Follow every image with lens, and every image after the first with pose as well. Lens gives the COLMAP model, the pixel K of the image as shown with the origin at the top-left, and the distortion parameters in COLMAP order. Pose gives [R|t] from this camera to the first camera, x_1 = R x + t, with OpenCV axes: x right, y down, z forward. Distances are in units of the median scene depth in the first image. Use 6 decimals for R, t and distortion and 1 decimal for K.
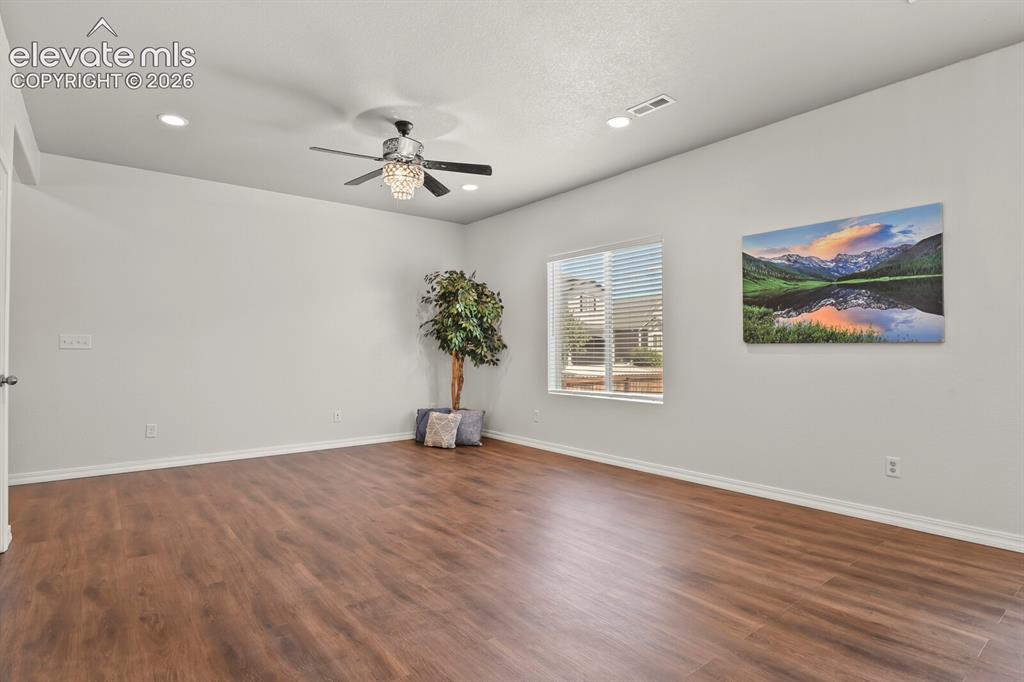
lens RADIAL K [[527.8, 0, 516.1], [0, 527.8, 340.5], [0, 0, 1]] dist [-0.011805, -0.003834]
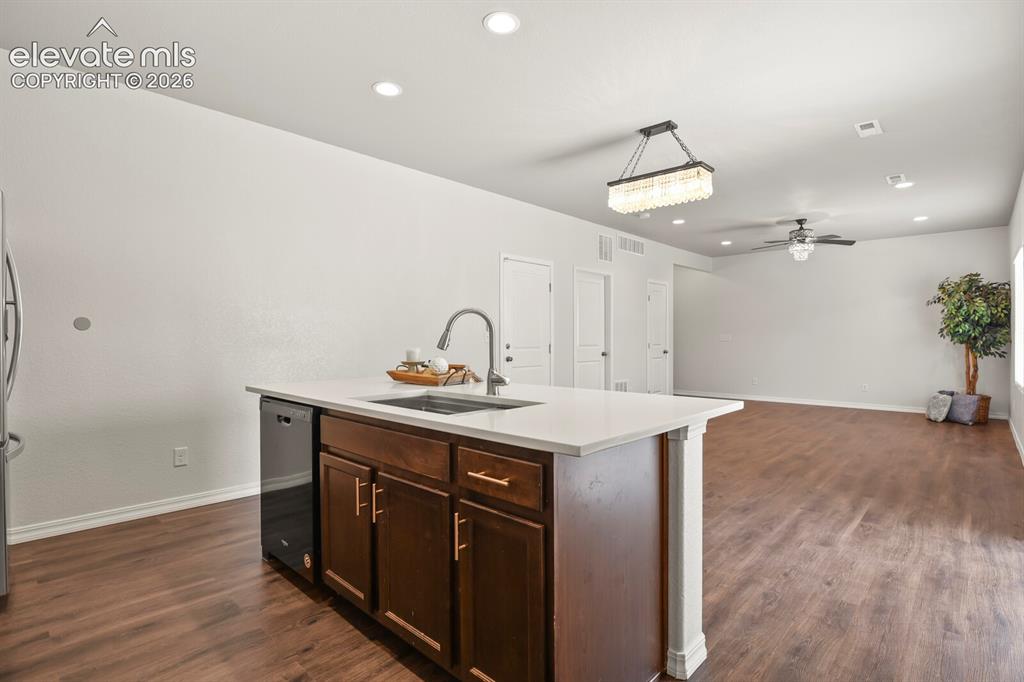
lens RADIAL K [[499.7, 0, 521.5], [0, 499.7, 342.9], [0, 0, 1]] dist [-0.015155, -0.002965]
pose [[0.150273, 0.009048, -0.988603, 1.488351], [0.017107, 0.999785, 0.011751, -0.022225], [0.988496, -0.018678, 0.150086, -0.248185]]
